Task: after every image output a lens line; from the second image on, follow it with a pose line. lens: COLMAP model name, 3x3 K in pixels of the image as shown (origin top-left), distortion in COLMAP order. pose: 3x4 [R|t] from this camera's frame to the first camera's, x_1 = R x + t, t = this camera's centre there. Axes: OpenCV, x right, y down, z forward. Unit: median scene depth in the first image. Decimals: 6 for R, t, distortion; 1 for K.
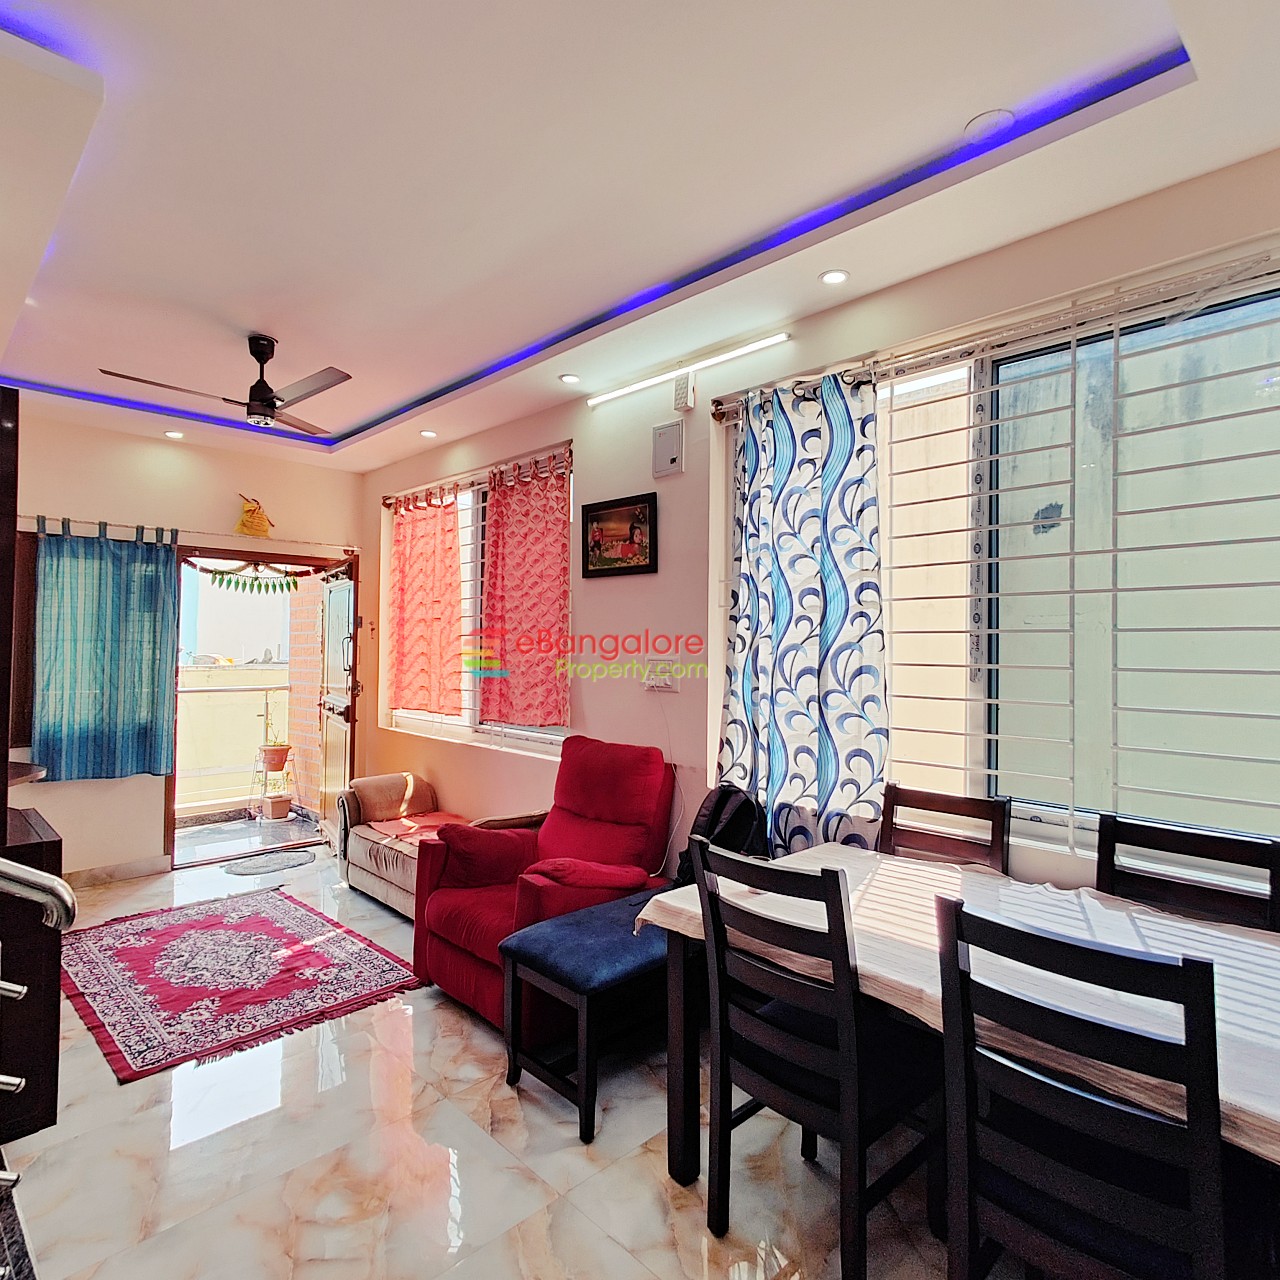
lens RADIAL K [[762.4, 0, 645.5], [0, 762.4, 639.9], [0, 0, 1]] dist [0.004730, 0.012768]
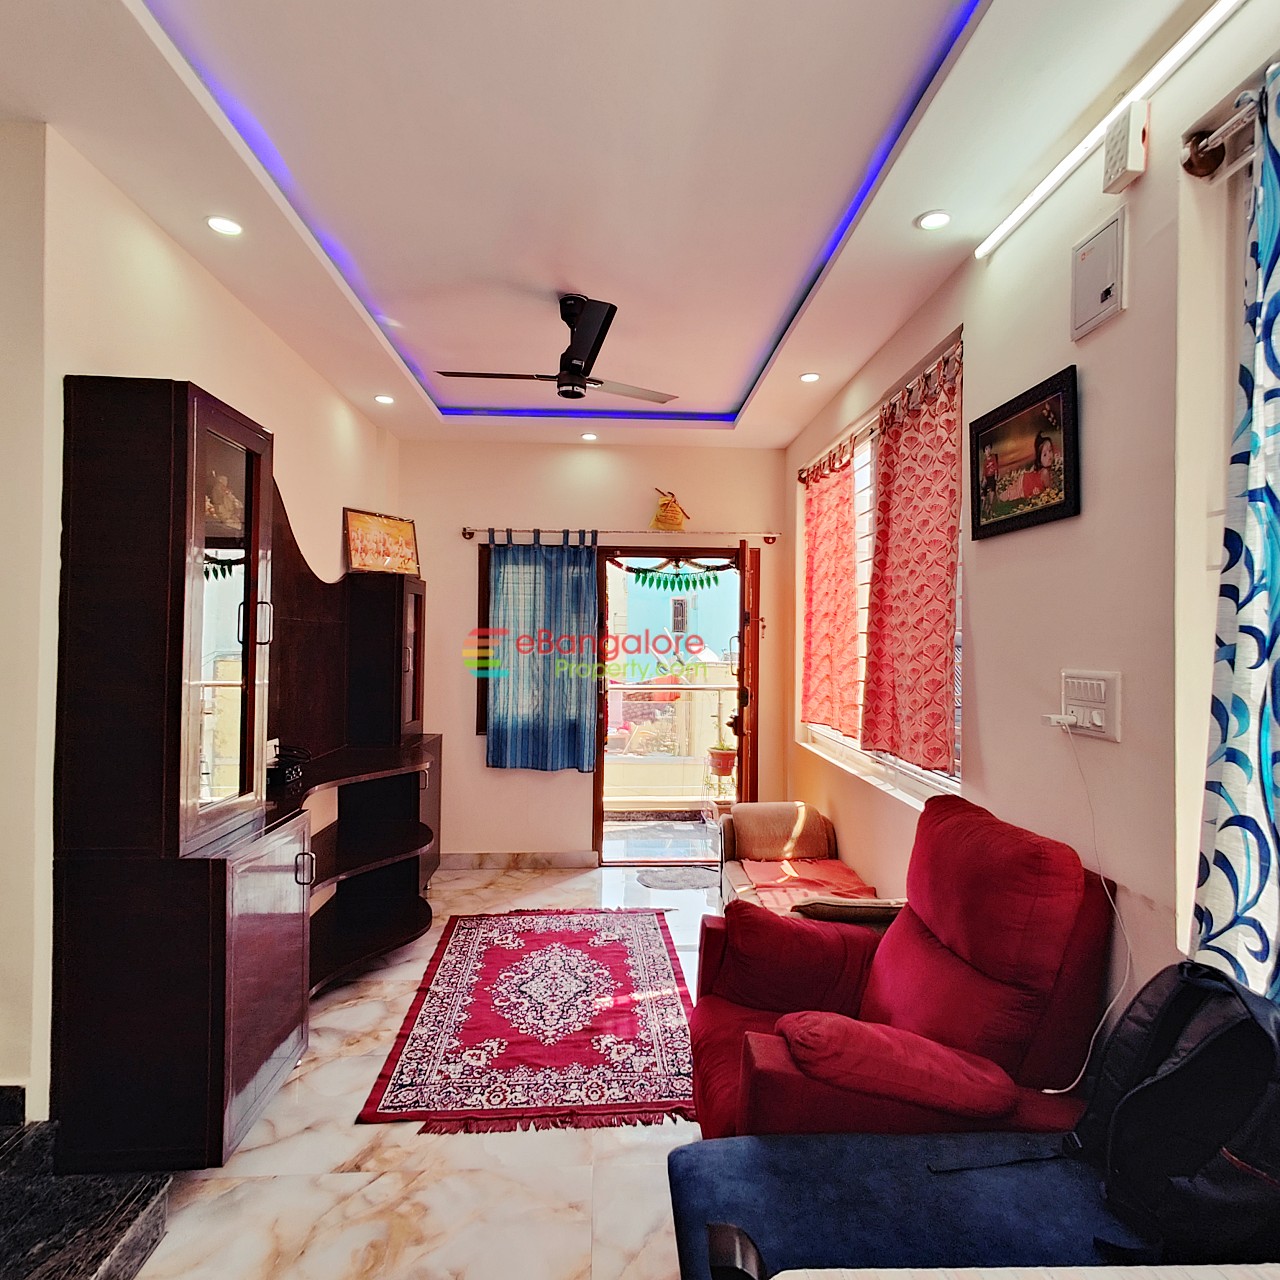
lens RADIAL K [[762.4, 0, 650.4], [0, 762.4, 629.0], [0, 0, 1]] dist [0.004730, 0.012768]
pose [[0.751950, -0.010701, -0.659133, 0.135581], [0.003076, 0.999914, -0.012724, -0.001250], [0.659212, 0.007540, 0.751919, 0.374950]]
